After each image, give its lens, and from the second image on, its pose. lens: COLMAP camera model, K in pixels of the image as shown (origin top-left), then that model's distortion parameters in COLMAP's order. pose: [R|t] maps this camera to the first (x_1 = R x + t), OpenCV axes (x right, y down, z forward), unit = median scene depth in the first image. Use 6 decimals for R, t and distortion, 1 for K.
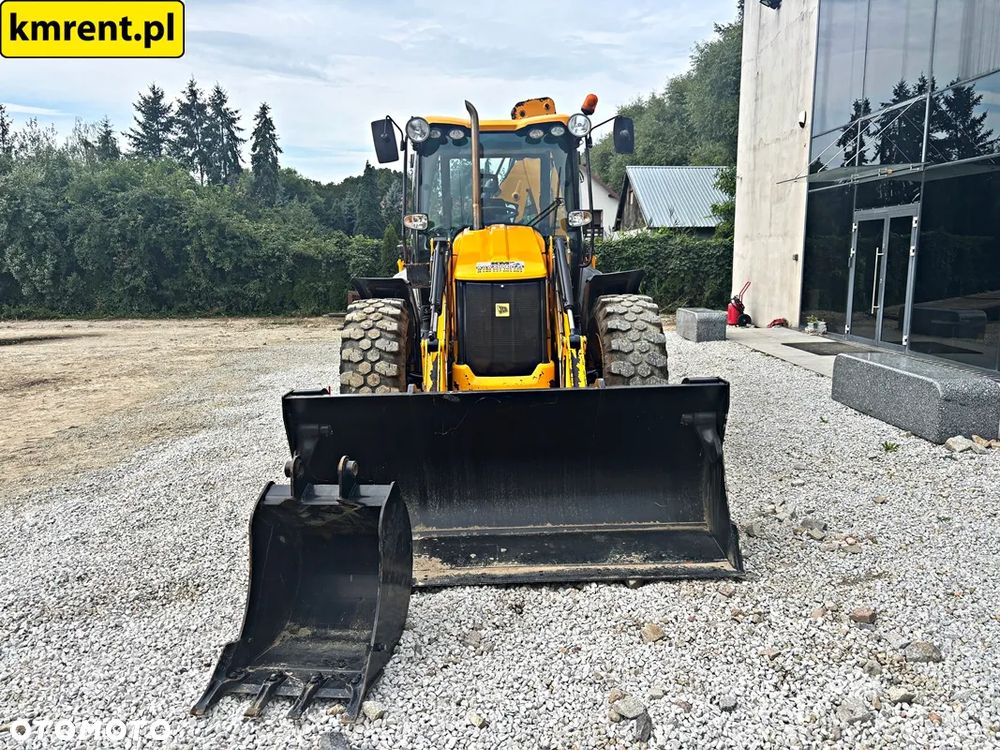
lens RADIAL K [[769.5, 0, 509.6], [0, 769.5, 395.2], [0, 0, 1]] dist [0.040280, -0.048505]
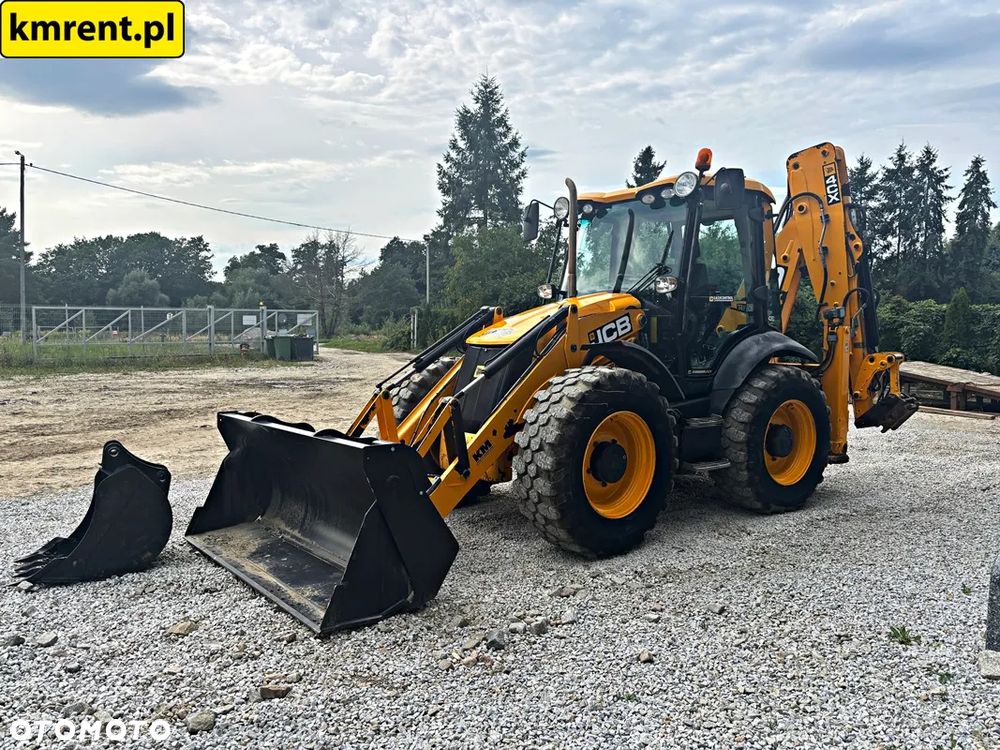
lens RADIAL K [[772.9, 0, 479.8], [0, 772.9, 374.7], [0, 0, 1]] dist [0.019057, -0.002000]
pose [[0.588364, 0.070726, -0.805497, 0.546261], [-0.157682, 0.987078, -0.028507, -0.048020], [0.793073, 0.143784, 0.591913, 0.229042]]
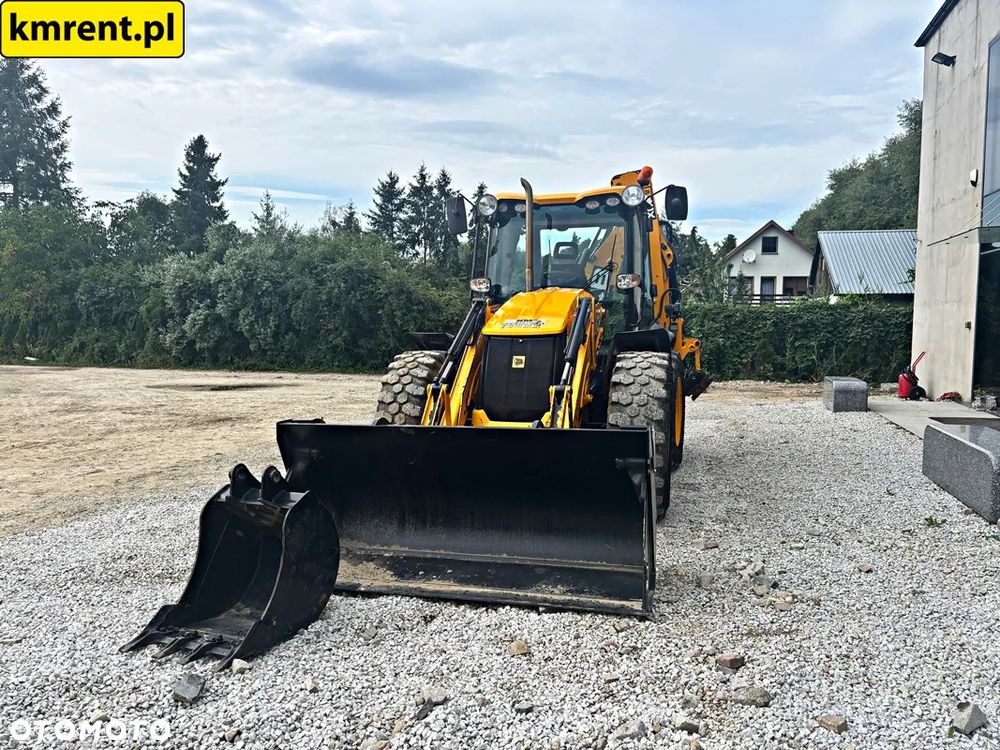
lens RADIAL K [[775.5, 0, 500.4], [0, 775.5, 386.3], [0, 0, 1]] dist [0.033699, -0.035125]
pose [[0.957711, 0.035072, -0.285588, 0.178878], [-0.062866, 0.994069, -0.088743, 0.014764], [0.280782, 0.102944, 0.954235, -0.036964]]
